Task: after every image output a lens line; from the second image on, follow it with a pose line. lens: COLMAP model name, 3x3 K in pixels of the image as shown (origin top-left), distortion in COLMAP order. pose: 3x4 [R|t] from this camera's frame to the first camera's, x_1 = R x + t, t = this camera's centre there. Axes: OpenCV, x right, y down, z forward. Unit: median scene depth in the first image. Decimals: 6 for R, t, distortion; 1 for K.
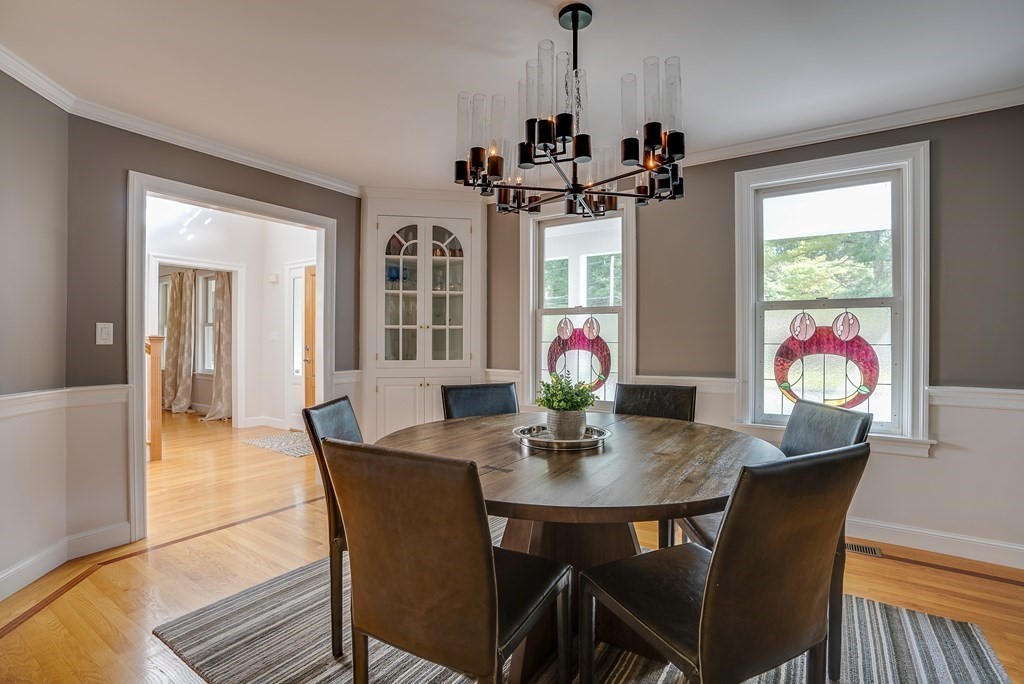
lens RADIAL K [[479.7, 0, 512.3], [0, 479.7, 336.9], [0, 0, 1]] dist [-0.058023, 0.020455]
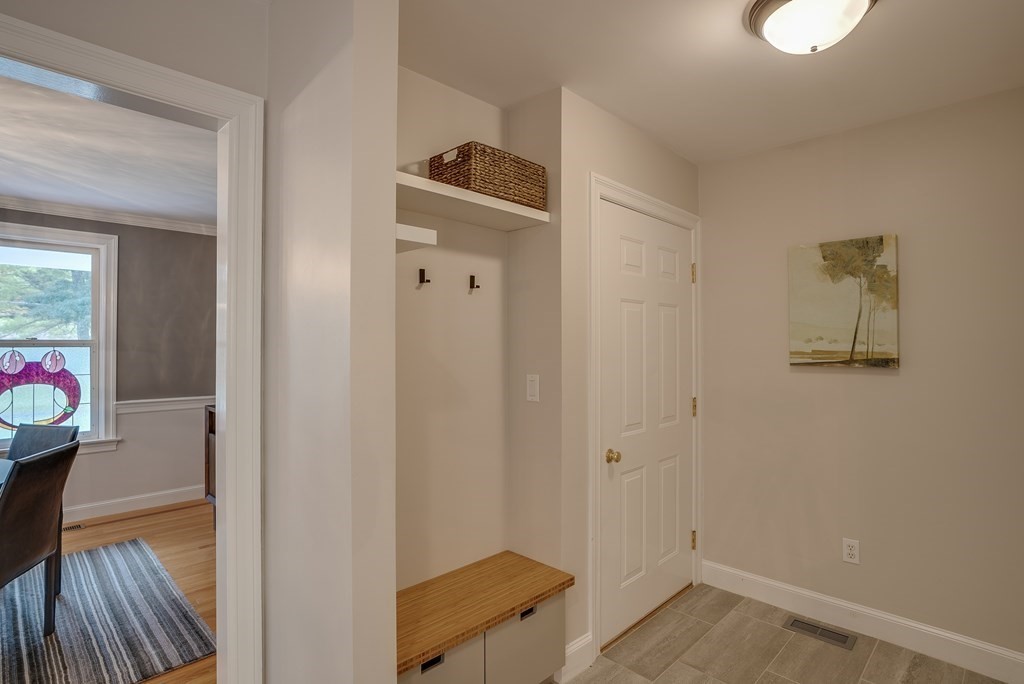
lens RADIAL K [[521.9, 0, 512.0], [0, 521.9, 342.0], [0, 0, 1]] dist [-0.057971, 0.031006]
pose [[0.194409, 0.001741, 0.980919, -0.417853], [-0.005313, 0.999986, -0.000722, -0.083038], [-0.980906, -0.005071, 0.194416, -0.514499]]
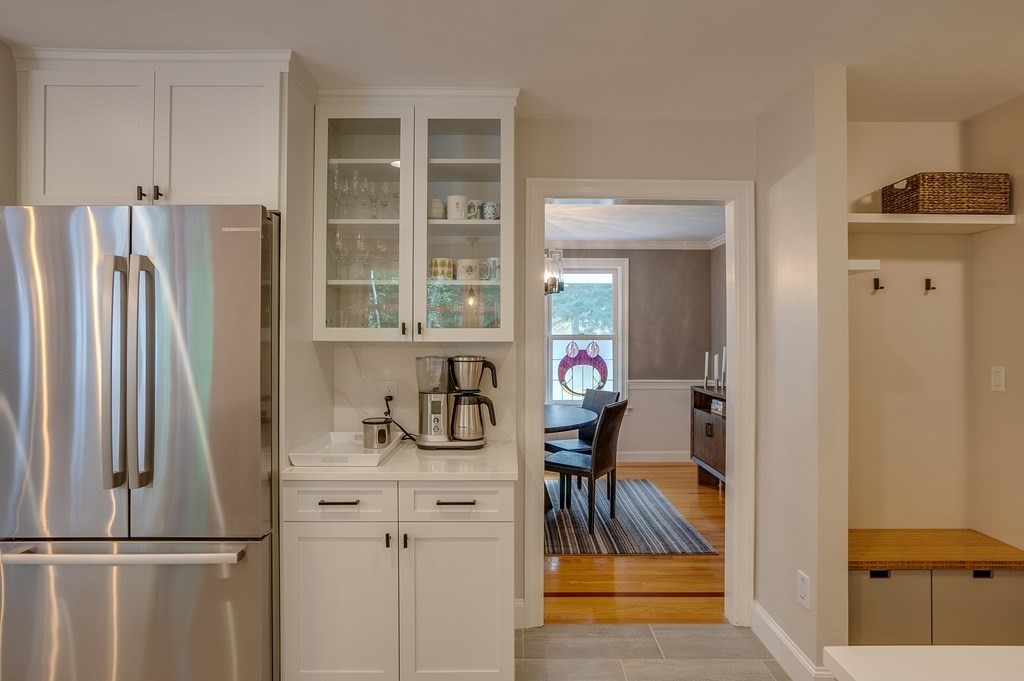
lens RADIAL K [[572.7, 0, 507.4], [0, 572.7, 331.7], [0, 0, 1]] dist [-0.061454, 0.036245]
pose [[0.836112, 0.004198, 0.548542, -0.834585], [-0.002247, 0.999989, -0.004228, -0.085494], [-0.548554, 0.002303, 0.836112, -0.729723]]
